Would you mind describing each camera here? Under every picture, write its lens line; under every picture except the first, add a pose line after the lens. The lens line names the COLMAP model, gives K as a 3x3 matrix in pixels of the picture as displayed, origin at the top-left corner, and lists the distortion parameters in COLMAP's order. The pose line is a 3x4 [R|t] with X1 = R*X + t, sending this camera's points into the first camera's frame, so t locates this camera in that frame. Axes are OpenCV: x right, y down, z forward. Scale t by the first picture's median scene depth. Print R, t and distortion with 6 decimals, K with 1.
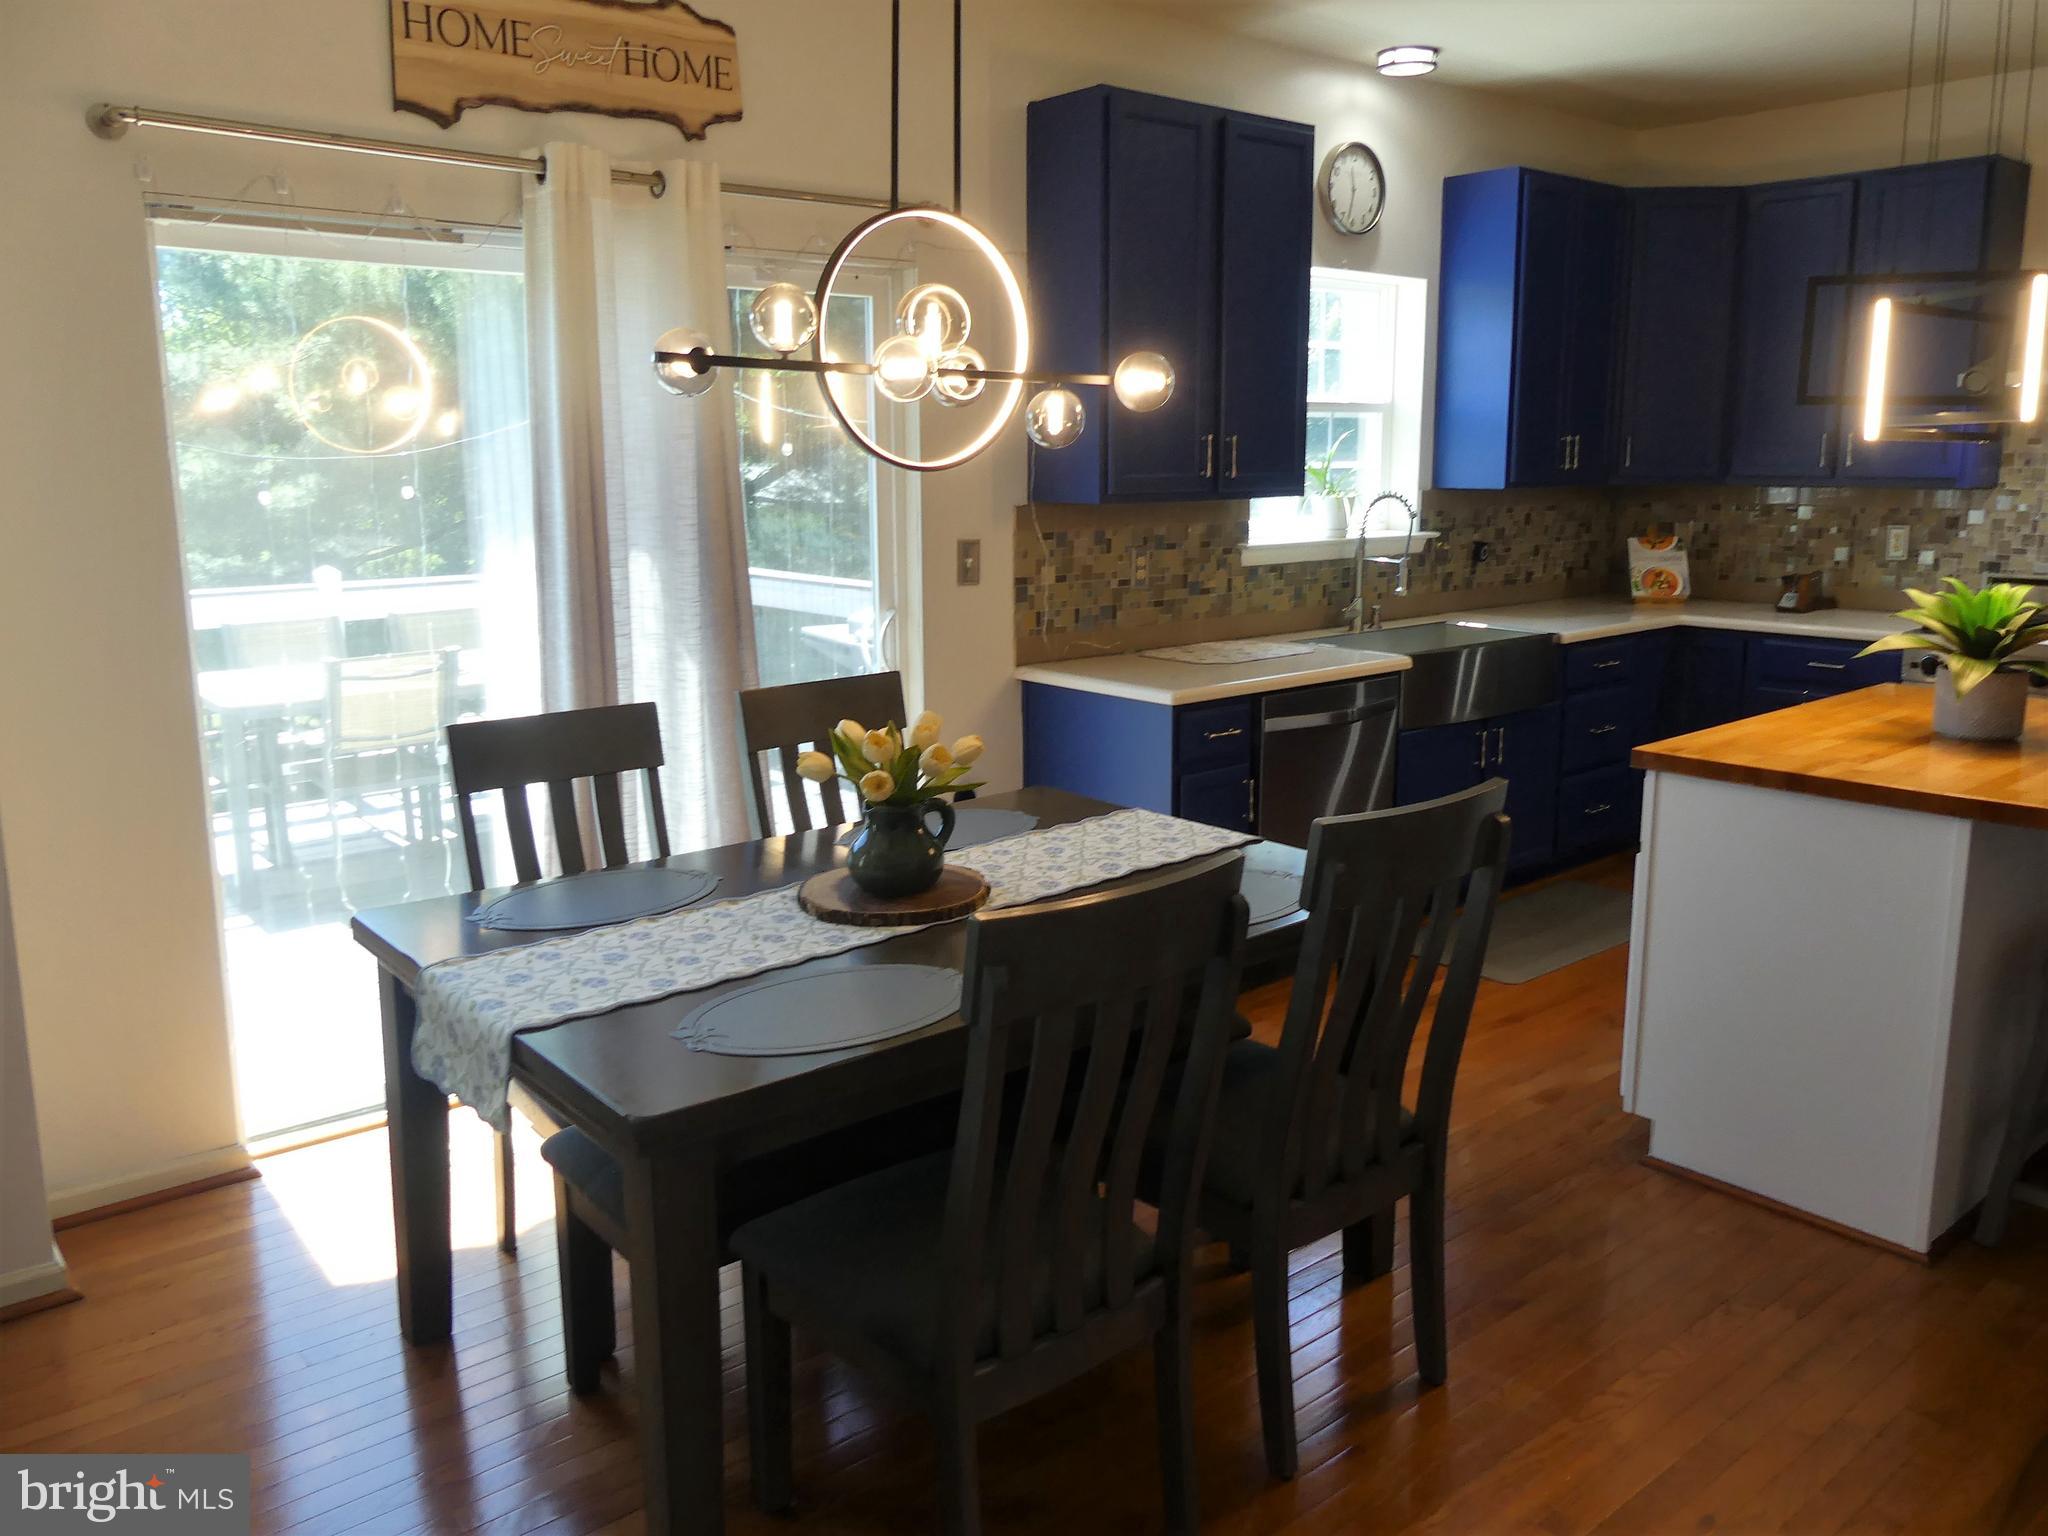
lens RADIAL K [[1521.5, 0, 1032.2], [0, 1521.5, 763.7], [0, 0, 1]] dist [-0.007960, -0.067687]
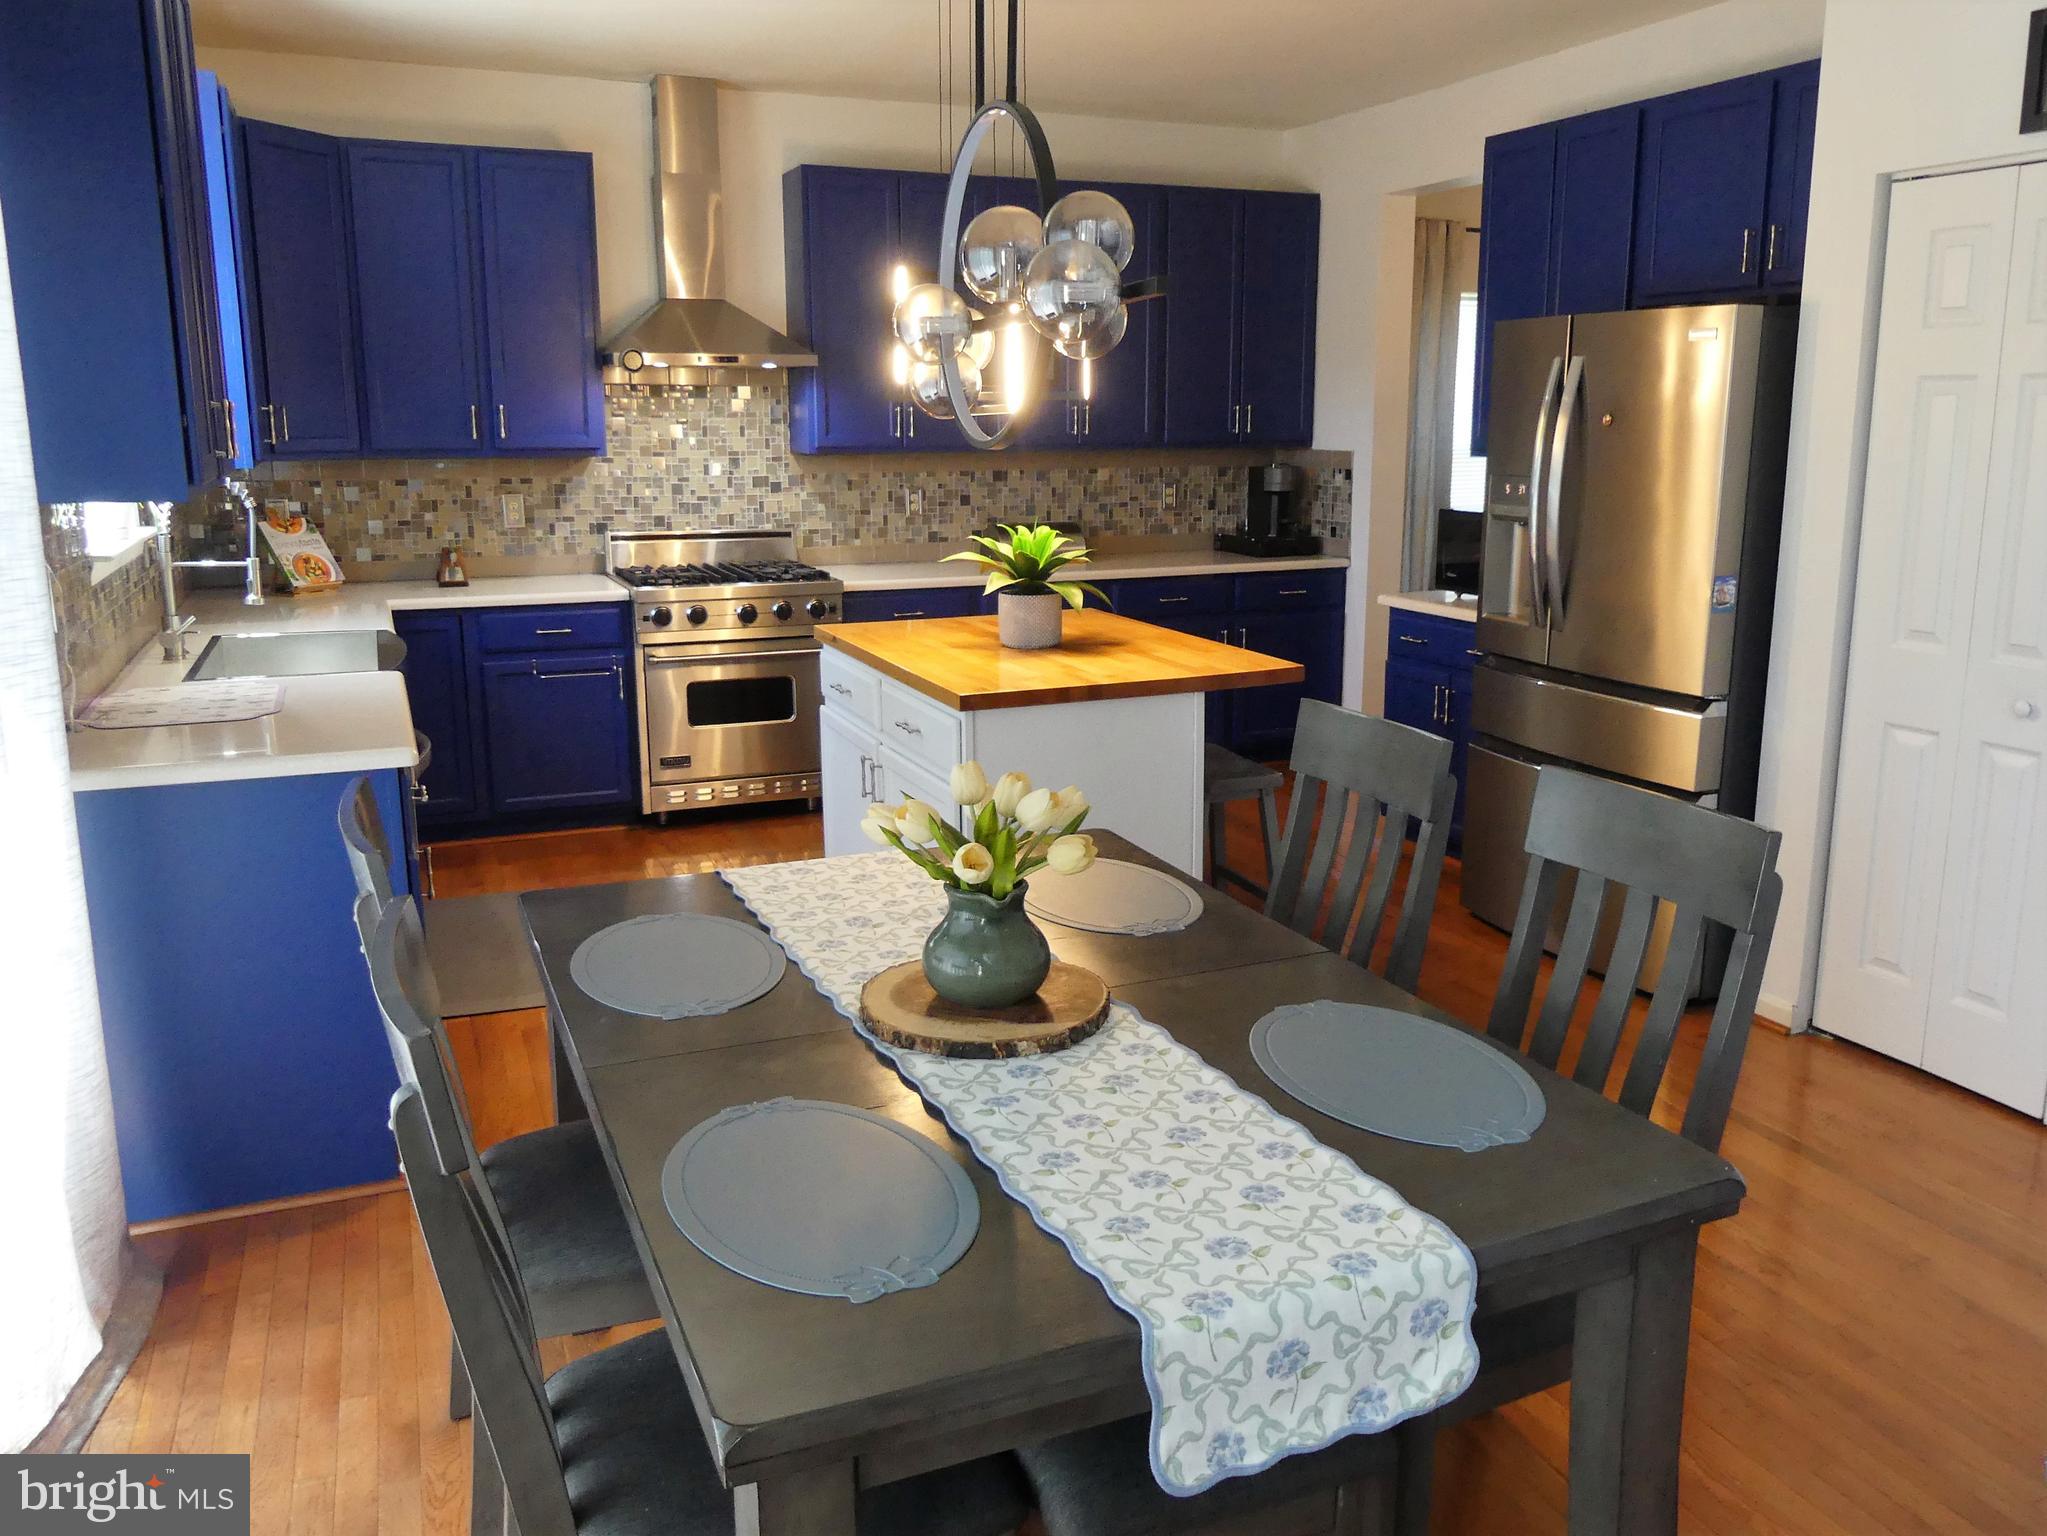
lens RADIAL K [[1536.2, 0, 1032.5], [0, 1536.2, 798.5], [0, 0, 1]] dist [-0.010652, -0.005757]
pose [[0.290108, -0.216078, 0.932281, -0.412794], [0.182664, 0.968769, 0.167693, -0.073517], [-0.939399, 0.121645, 0.320517, 0.380030]]
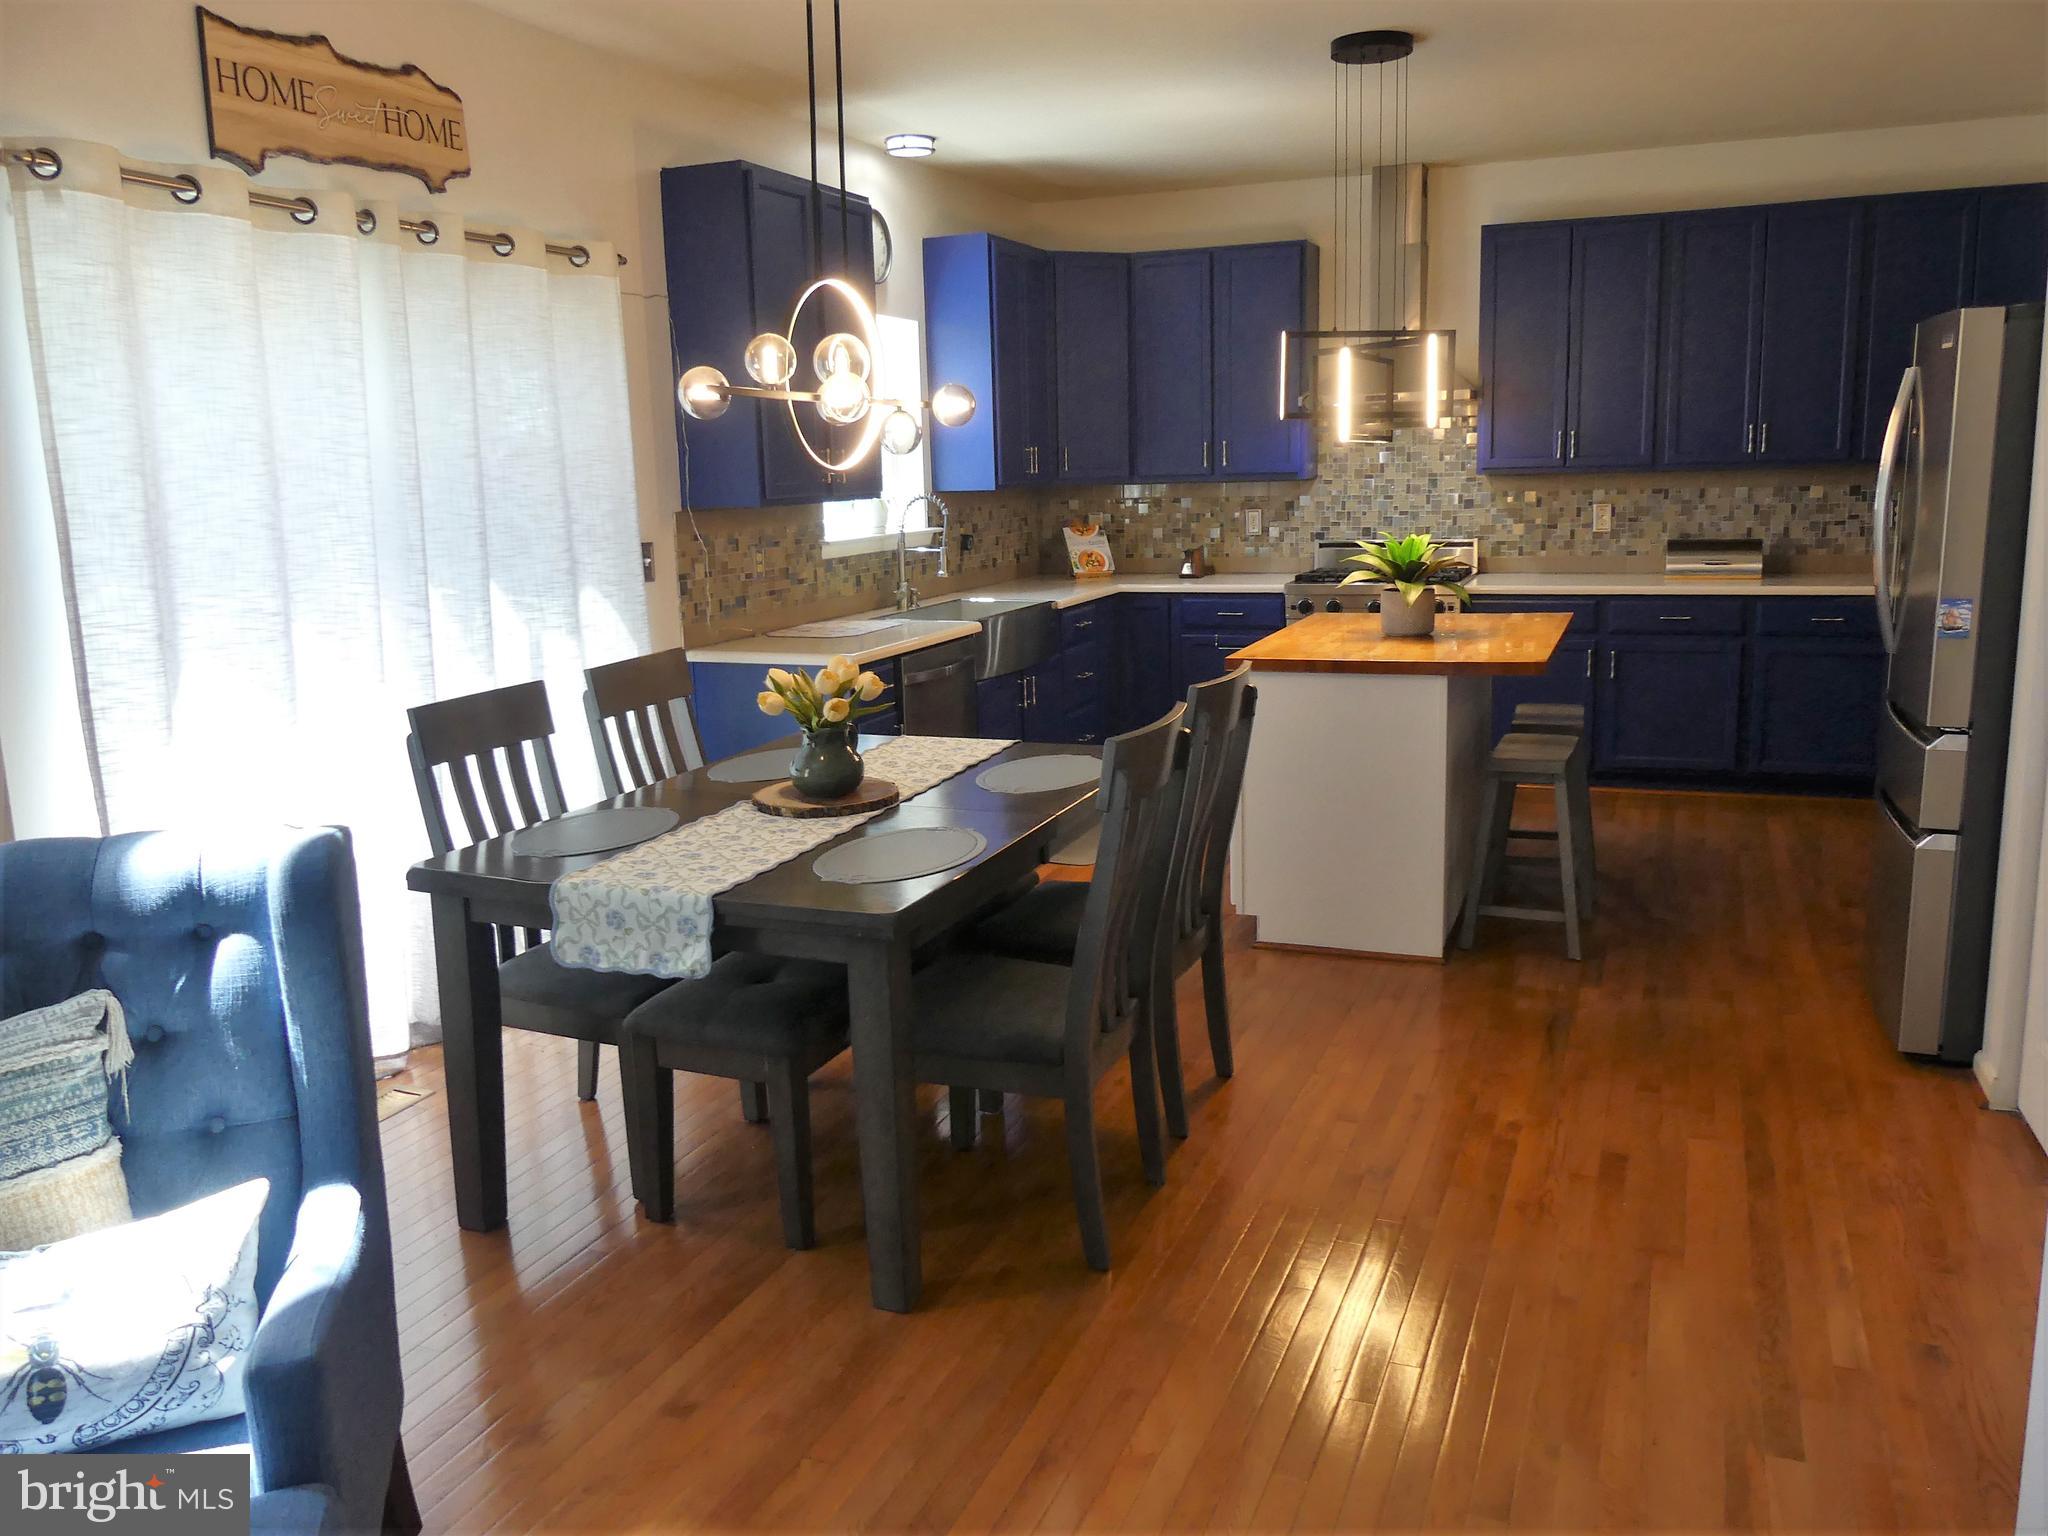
lens RADIAL K [[1521.5, 0, 1032.2], [0, 1521.5, 763.7], [0, 0, 1]] dist [-0.007960, -0.067687]
pose [[0.882989, -0.104855, 0.457531, -0.279581], [0.110119, 0.993802, 0.015237, 0.029292], [-0.456293, 0.036928, 0.889063, -0.129885]]
